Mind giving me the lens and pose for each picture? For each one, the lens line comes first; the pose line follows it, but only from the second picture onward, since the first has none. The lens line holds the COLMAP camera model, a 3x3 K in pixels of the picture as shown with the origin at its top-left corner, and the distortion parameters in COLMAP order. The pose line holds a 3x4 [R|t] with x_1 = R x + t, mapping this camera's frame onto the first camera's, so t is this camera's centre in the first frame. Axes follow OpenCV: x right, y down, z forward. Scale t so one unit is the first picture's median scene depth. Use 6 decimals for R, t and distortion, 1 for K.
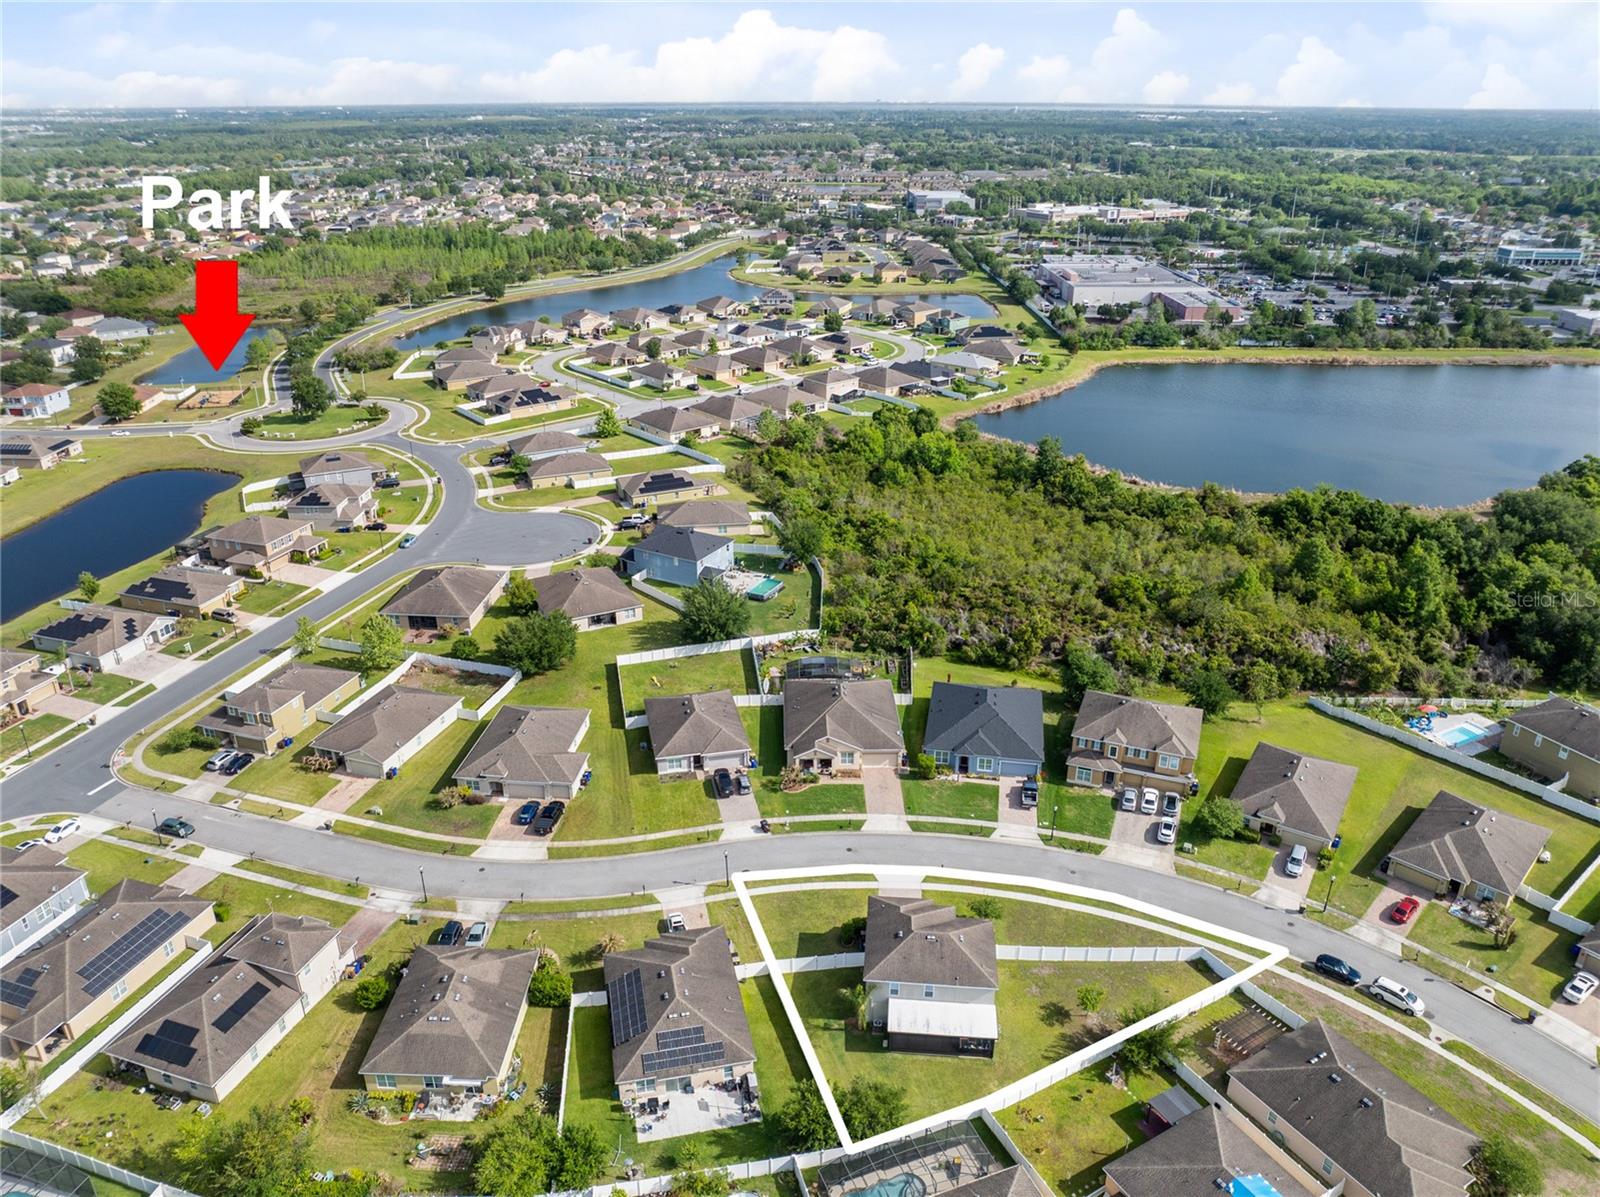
lens RADIAL K [[1134.7, 0, 800.0], [0, 1134.7, 598.5], [0, 0, 1]] dist [-0.004568, -0.085948]
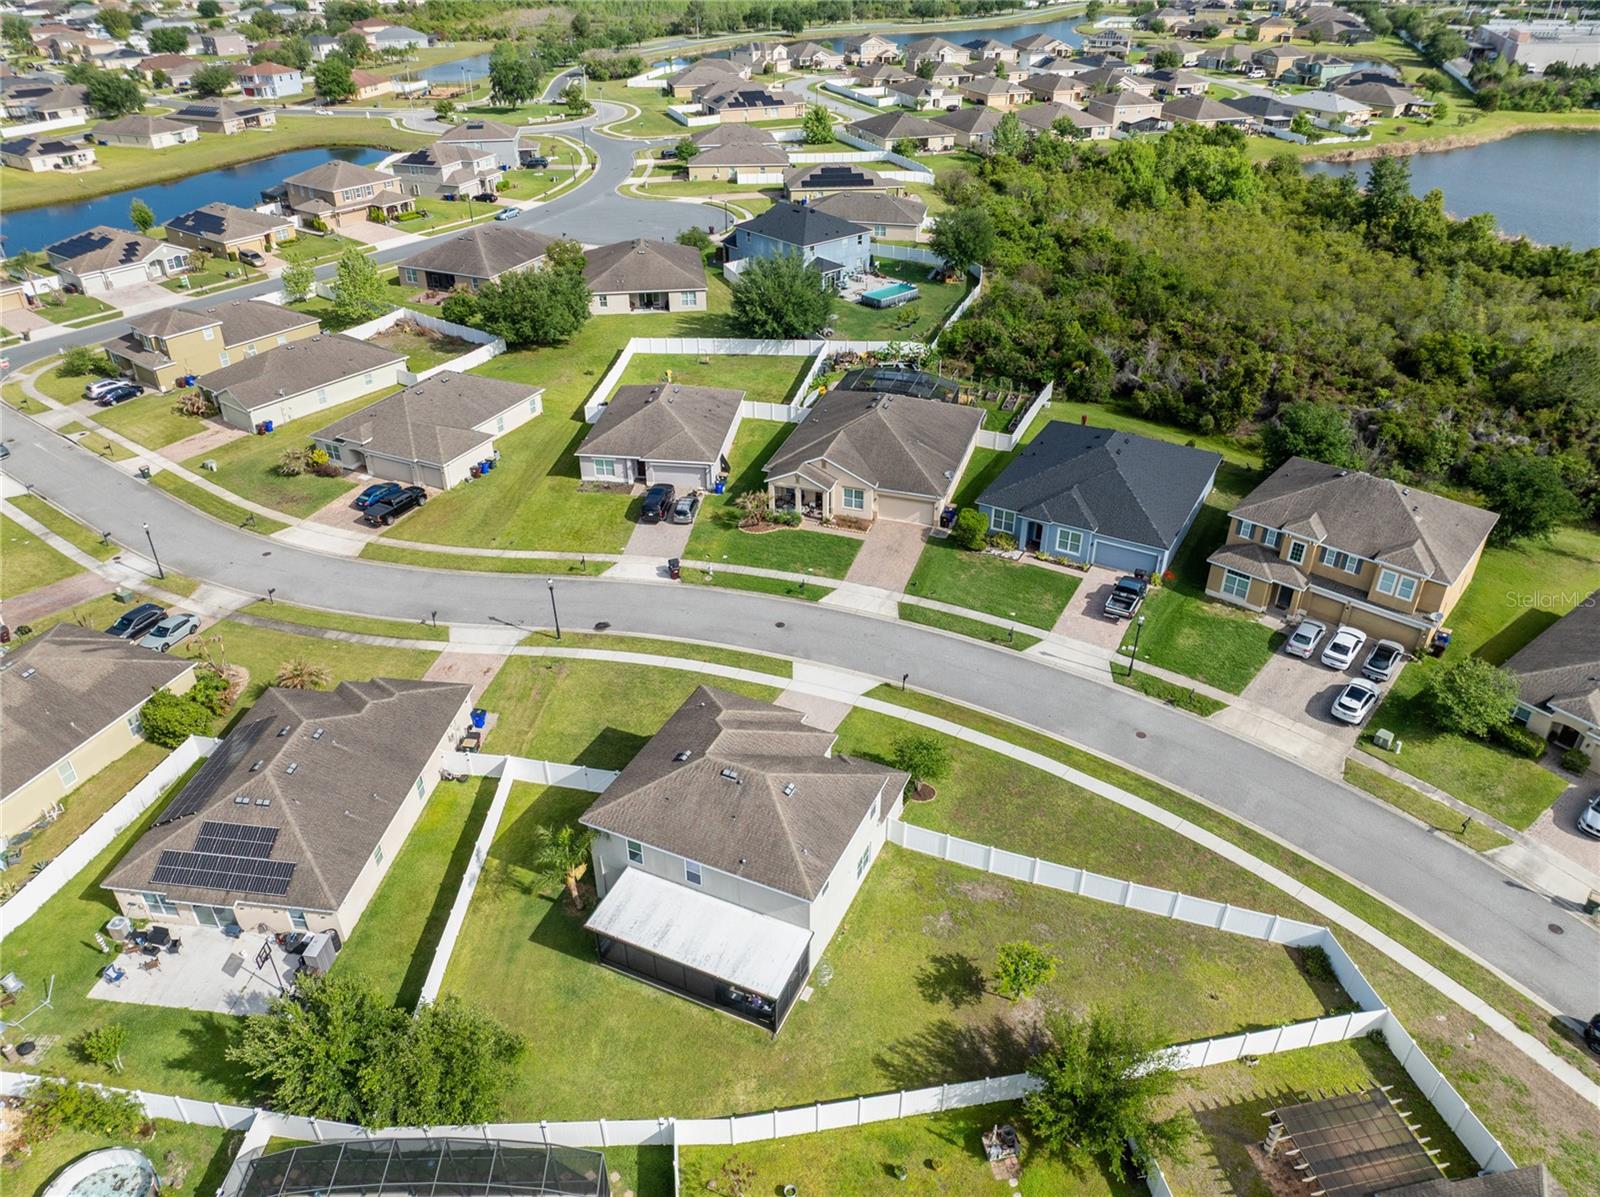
lens RADIAL K [[1128.3, 0, 800.0], [0, 1128.3, 598.5], [0, 0, 1]] dist [-0.040803, 0.010765]
pose [[0.943819, 0.174339, -0.280734, 0.183201], [-0.133843, 0.978388, 0.157615, 0.092553], [0.302145, -0.111186, 0.946756, 0.361828]]
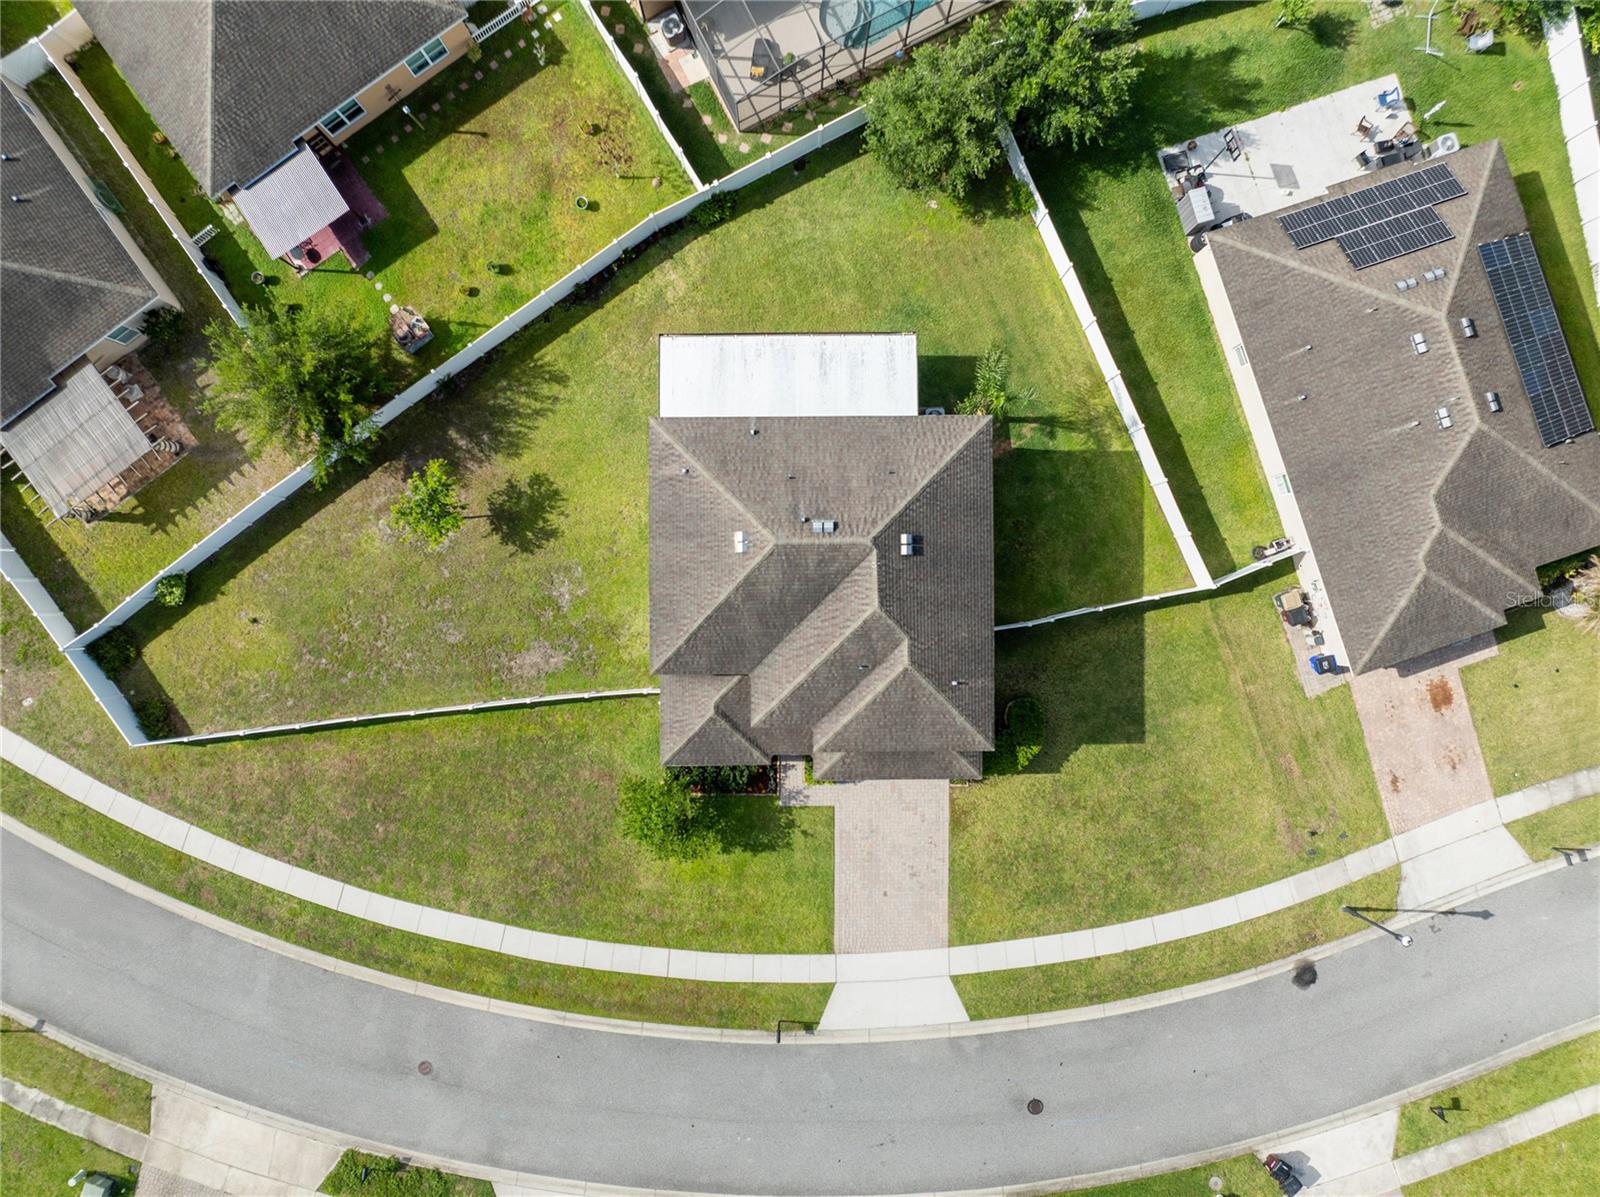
lens RADIAL K [[1128.3, 0, 800.0], [0, 1128.3, 598.5], [0, 0, 1]] dist [-0.040803, 0.010765]
pose [[-0.994697, 0.102829, -0.002135, 0.084615], [-0.043457, -0.401382, 0.914879, -0.028058], [0.093219, 0.910120, 0.403722, 0.586485]]
